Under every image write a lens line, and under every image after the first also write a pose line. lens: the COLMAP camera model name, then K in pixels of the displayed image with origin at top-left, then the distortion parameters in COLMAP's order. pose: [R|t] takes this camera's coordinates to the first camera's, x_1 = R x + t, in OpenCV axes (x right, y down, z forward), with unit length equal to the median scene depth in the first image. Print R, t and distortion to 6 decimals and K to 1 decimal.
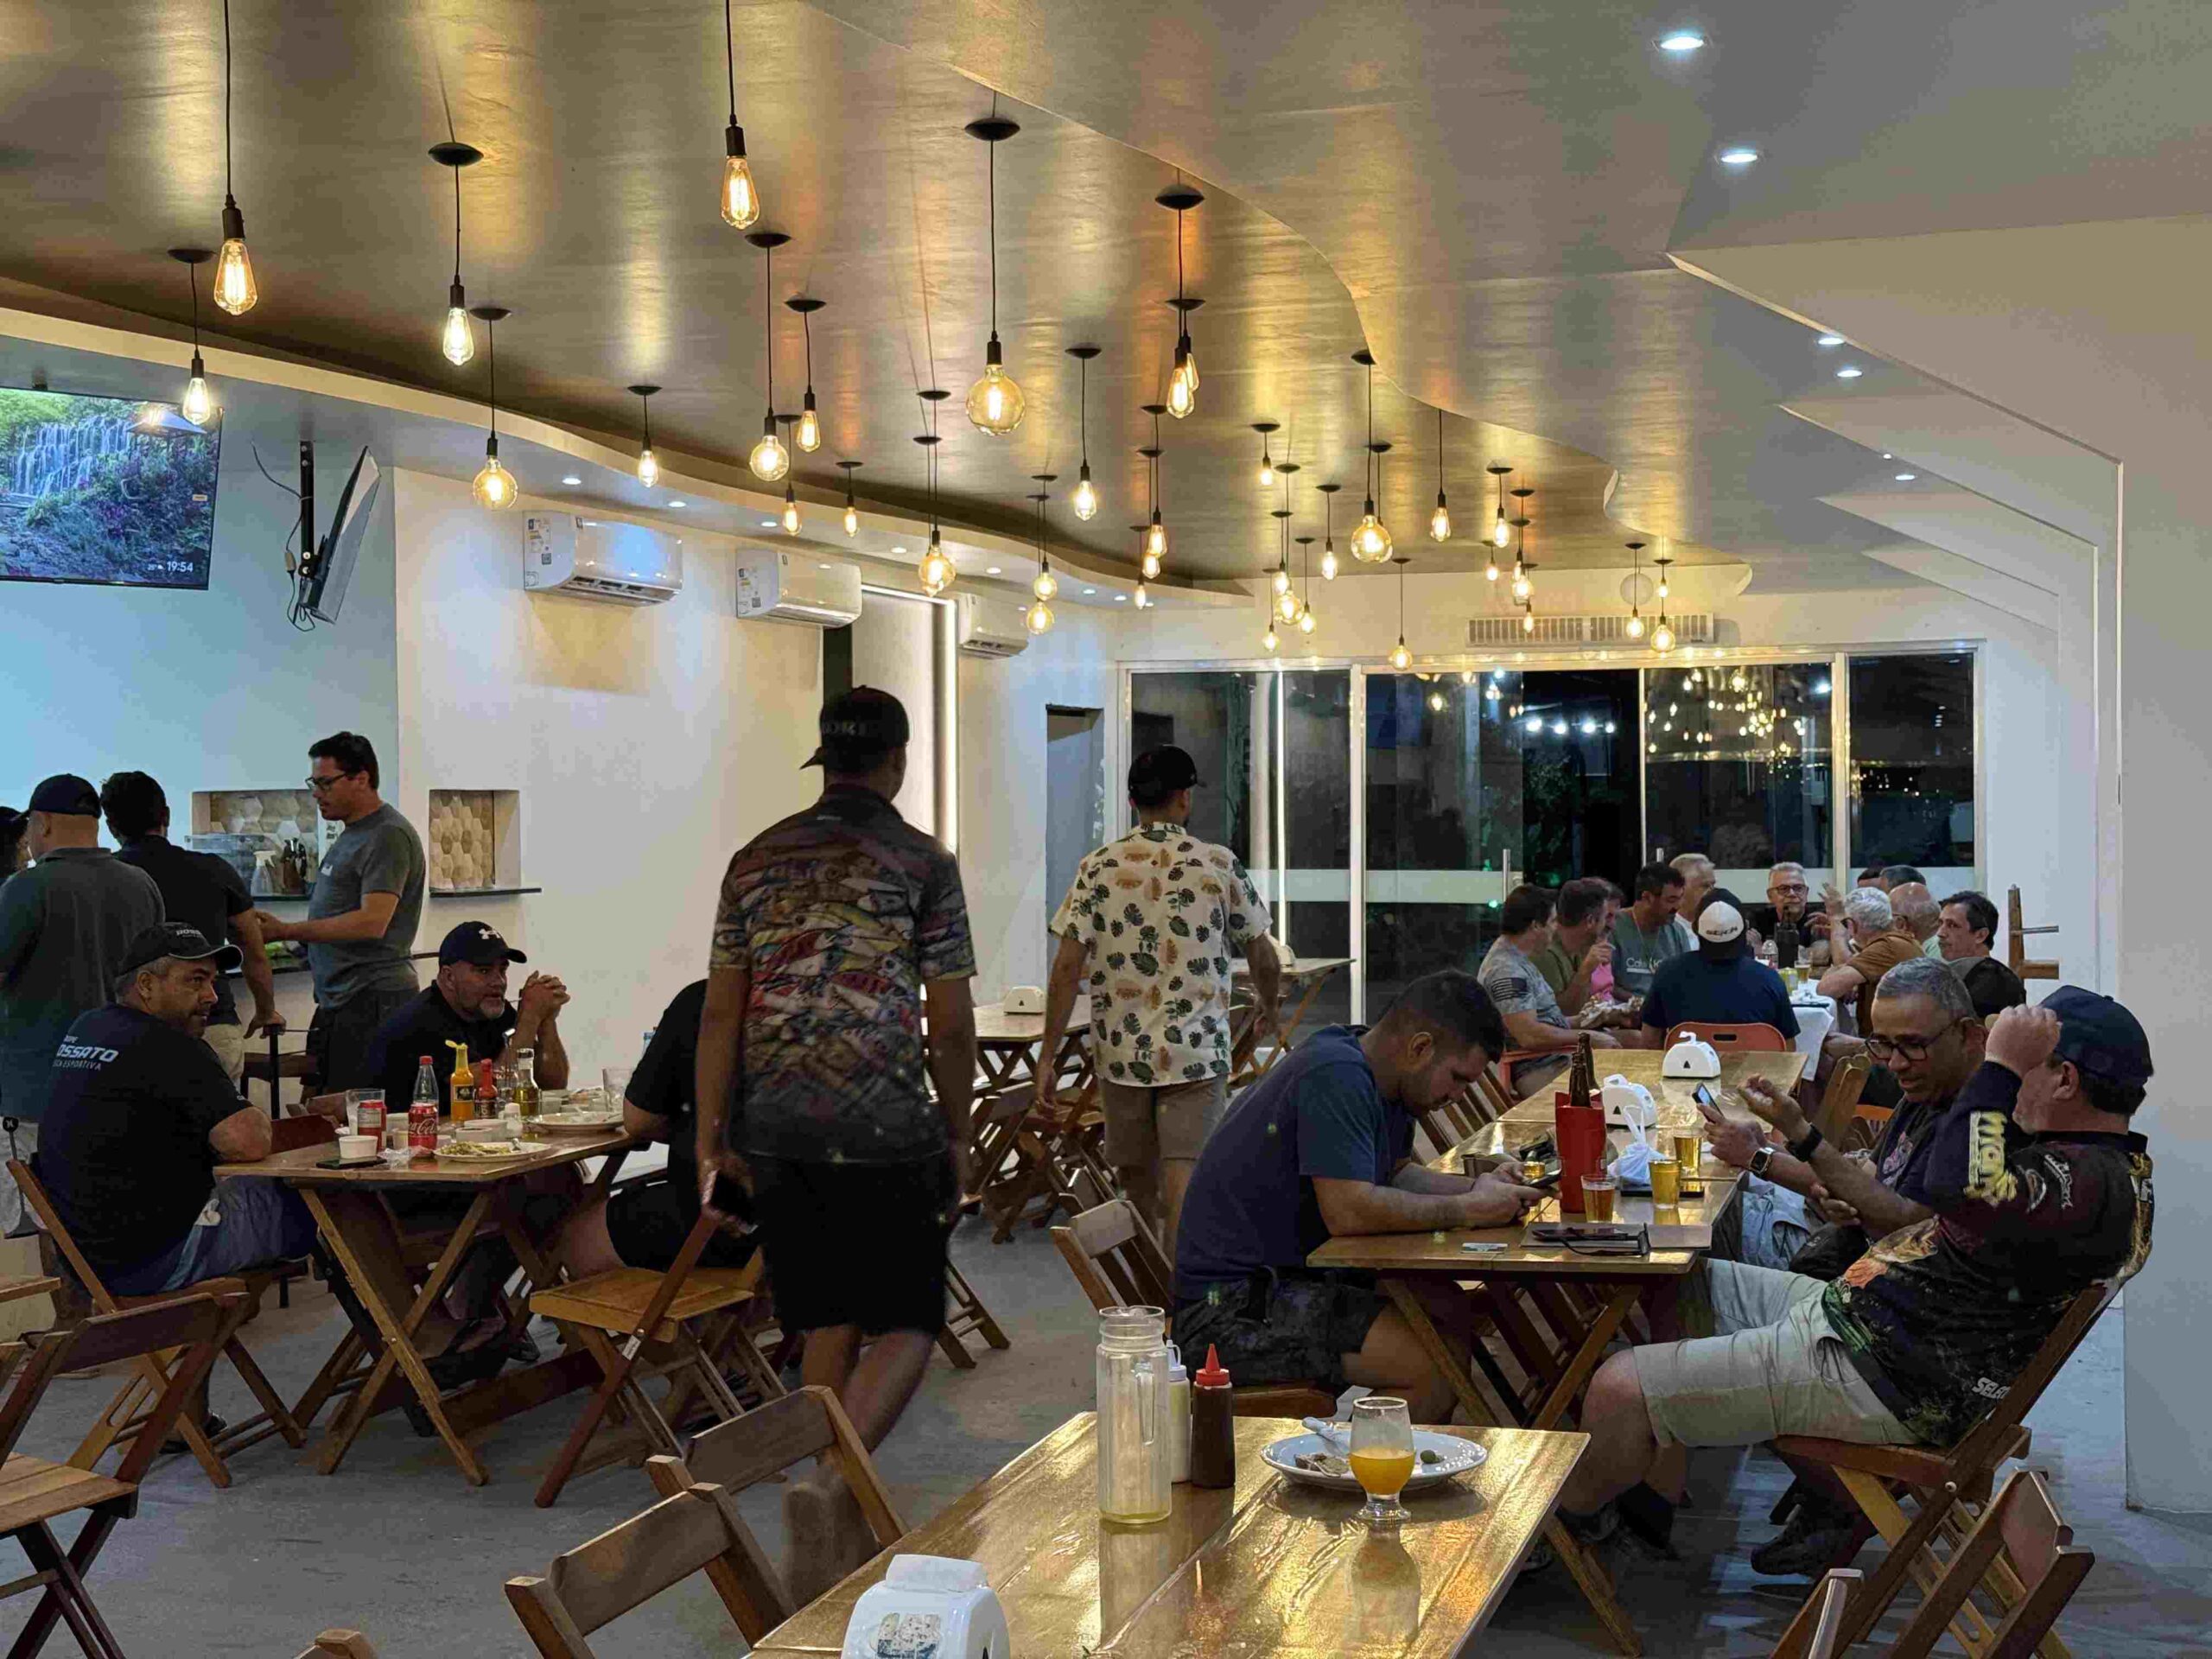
lens RADIAL K [[3098.6, 0, 1103.3], [0, 3098.6, 829.9], [0, 0, 1]] dist [0.128091, -0.008038]
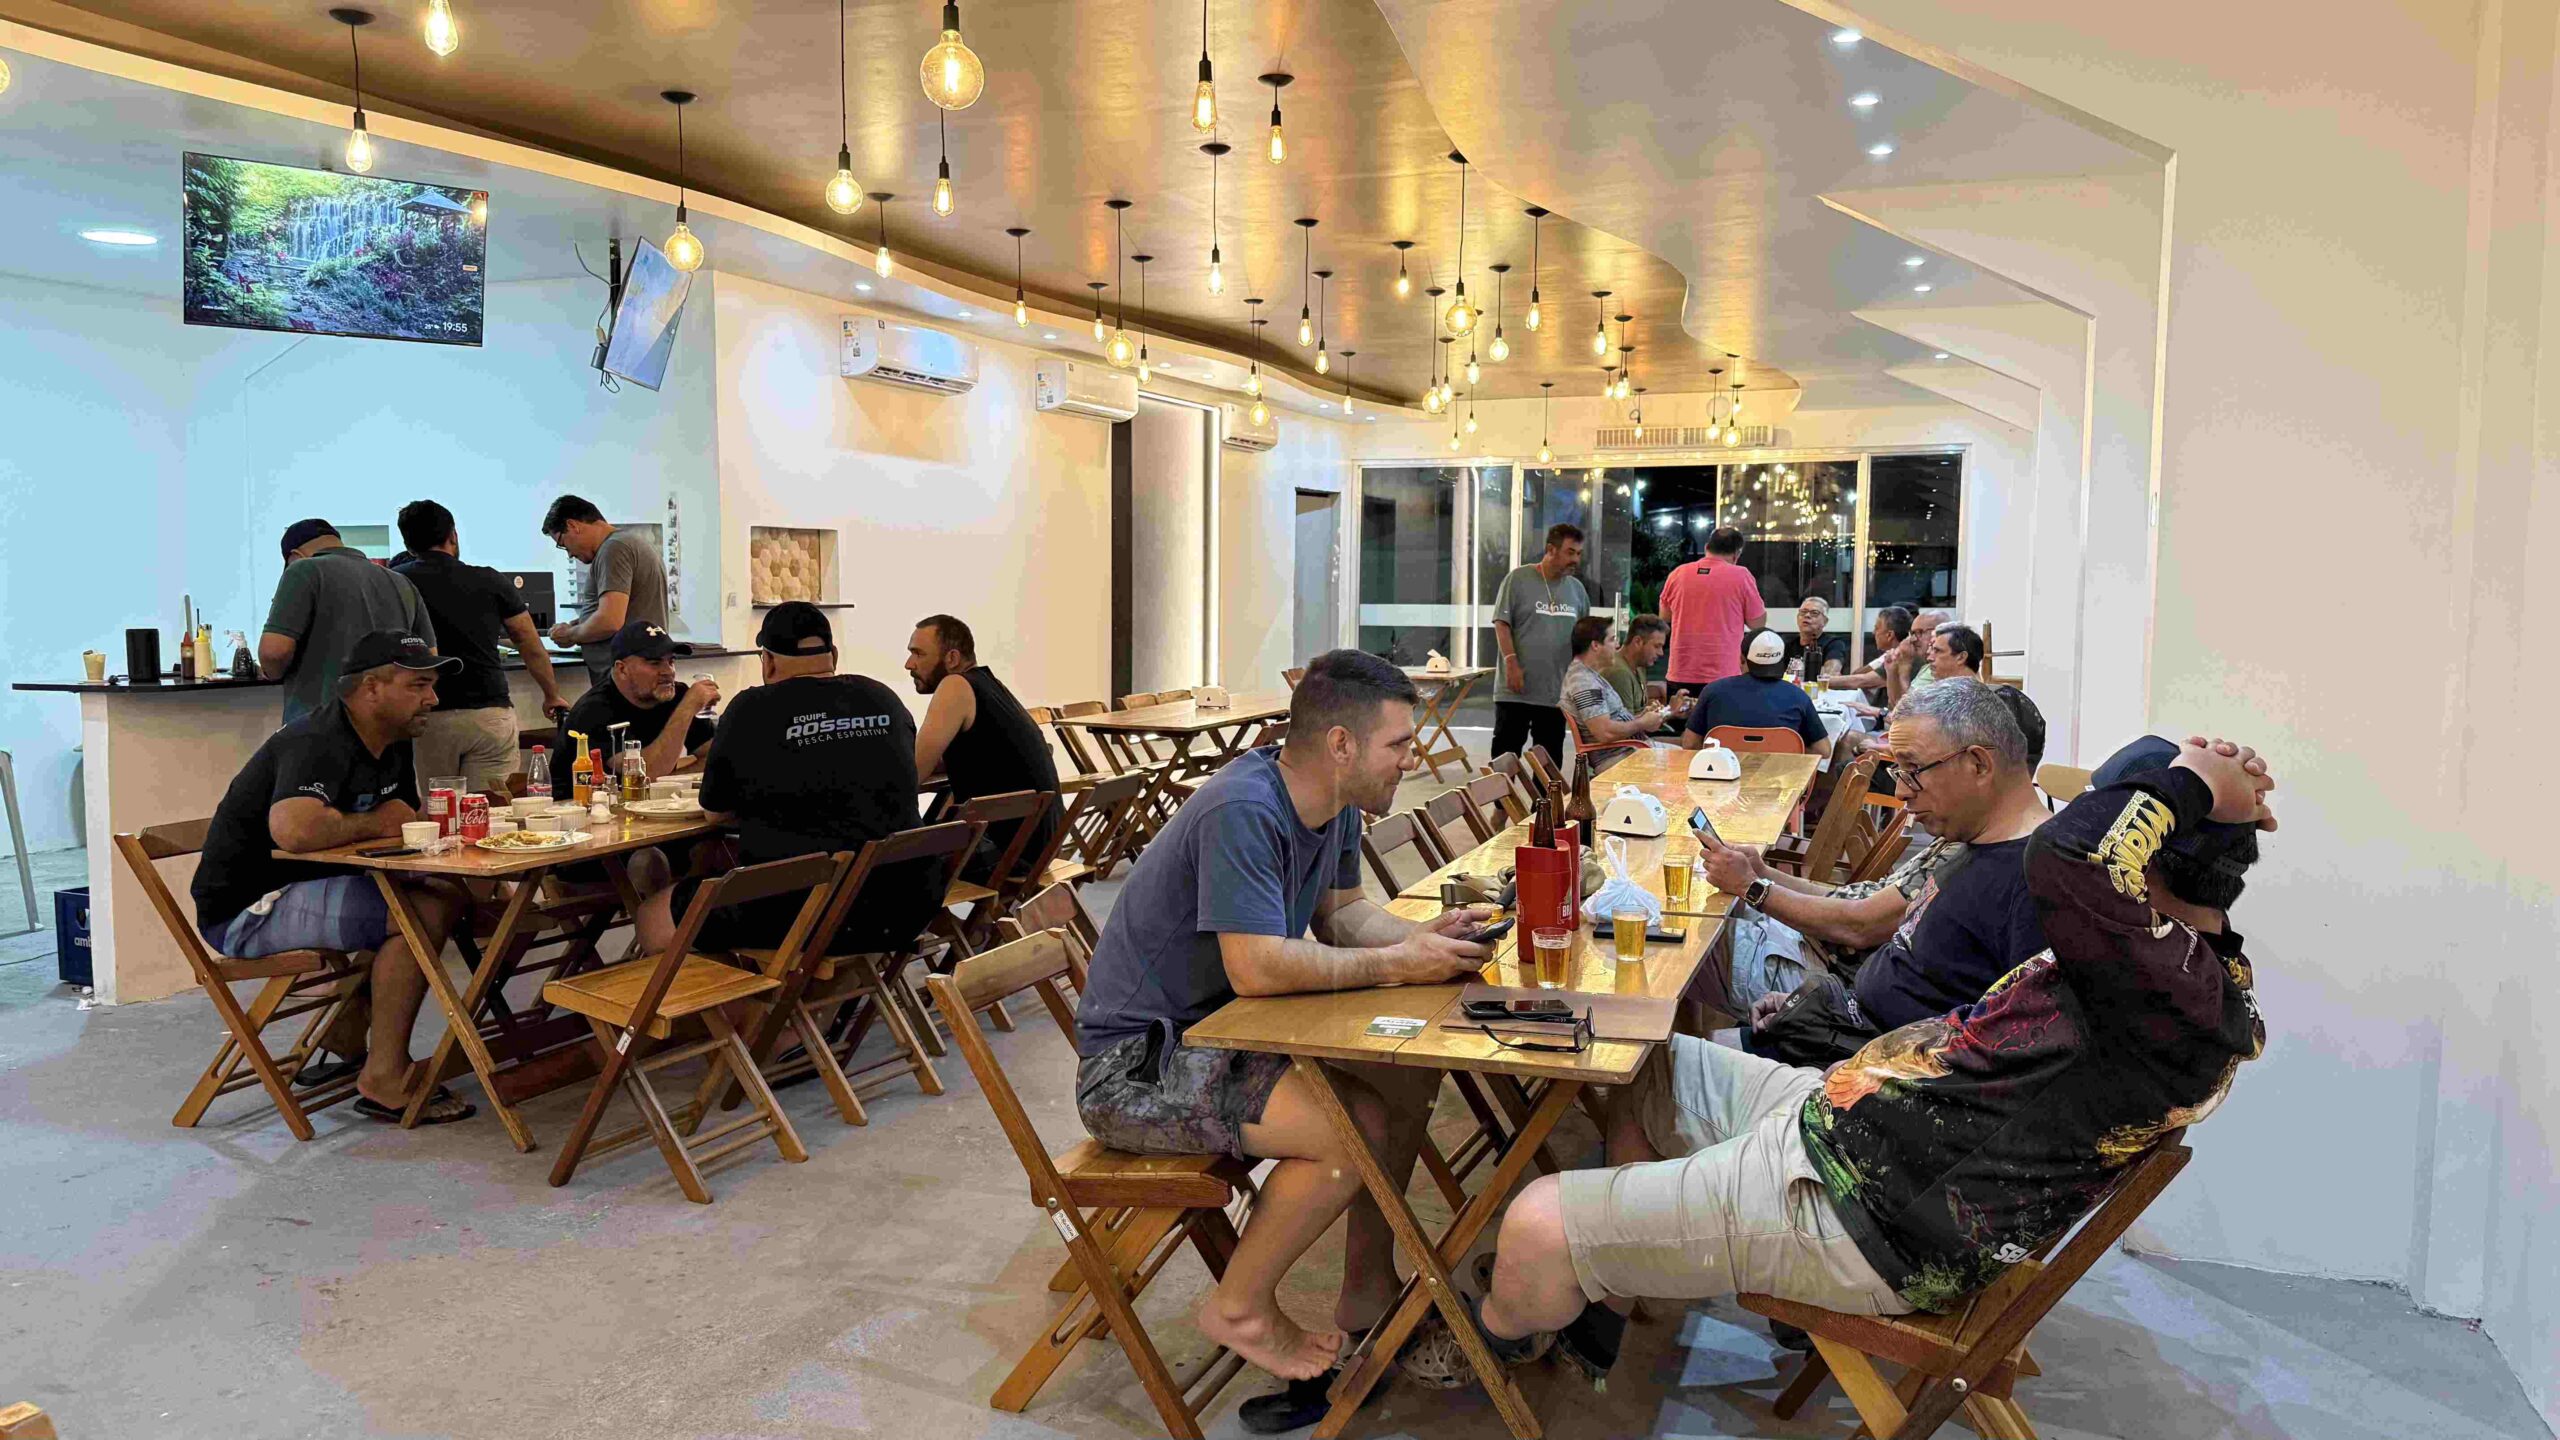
lens RADIAL K [[1774.1, 0, 1274.0], [0, 1774.1, 720.3], [0, 0, 1]] dist [0.121965, -0.186779]
pose [[0.996403, 0.020896, -0.082120, 0.080108], [-0.014621, 0.996979, 0.076287, 0.009518], [0.083466, -0.074812, 0.993698, 0.330373]]
